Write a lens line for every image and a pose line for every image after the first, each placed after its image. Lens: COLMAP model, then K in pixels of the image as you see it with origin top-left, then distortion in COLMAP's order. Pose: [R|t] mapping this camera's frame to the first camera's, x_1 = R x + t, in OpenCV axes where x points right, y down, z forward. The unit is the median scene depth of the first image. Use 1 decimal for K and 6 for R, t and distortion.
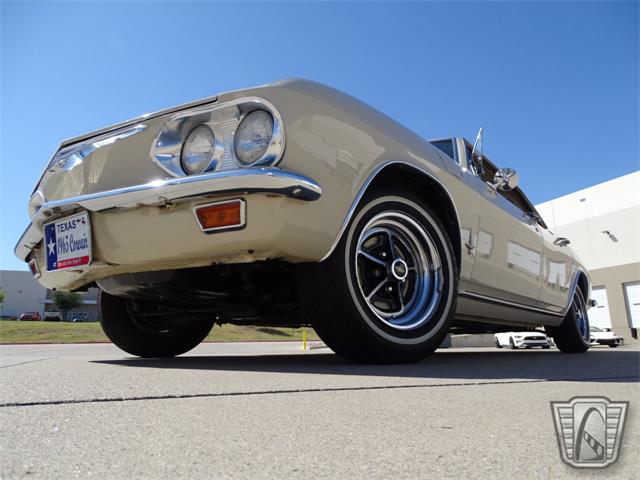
lens RADIAL K [[433.3, 0, 319.8], [0, 433.3, 245.9], [0, 0, 1]] dist [-0.012271, -0.001677]
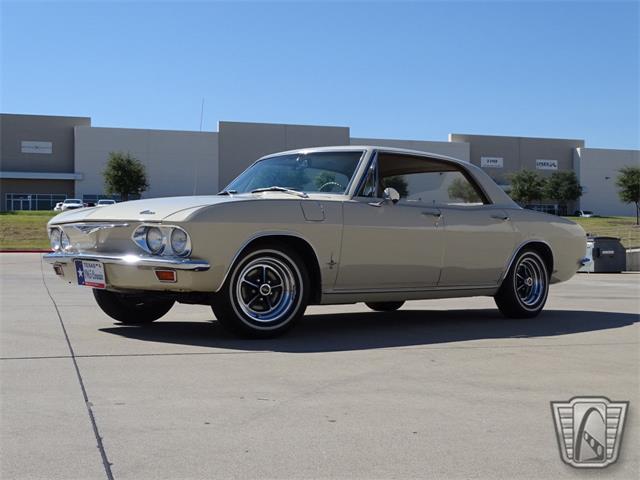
lens RADIAL K [[876.6, 0, 322.1], [0, 876.6, 245.3], [0, 0, 1]] dist [0.017678, 0.000000]
pose [[0.993146, 0.012708, -0.116185, 0.817419], [0.012520, 0.976784, 0.213859, -0.884793], [0.116205, -0.213848, 0.969931, -2.437778]]
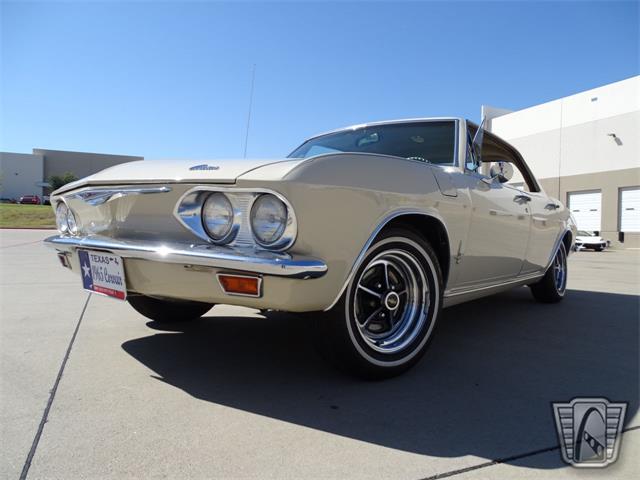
lens RADIAL K [[433.3, 0, 318.5], [0, 433.3, 237.8], [0, 0, 1]] dist [-0.012271, -0.001677]
pose [[0.999601, 0.027465, 0.006569, -0.023089], [-0.028239, 0.971676, 0.234626, -0.358694], [0.000061, -0.234717, 0.972064, -0.079878]]
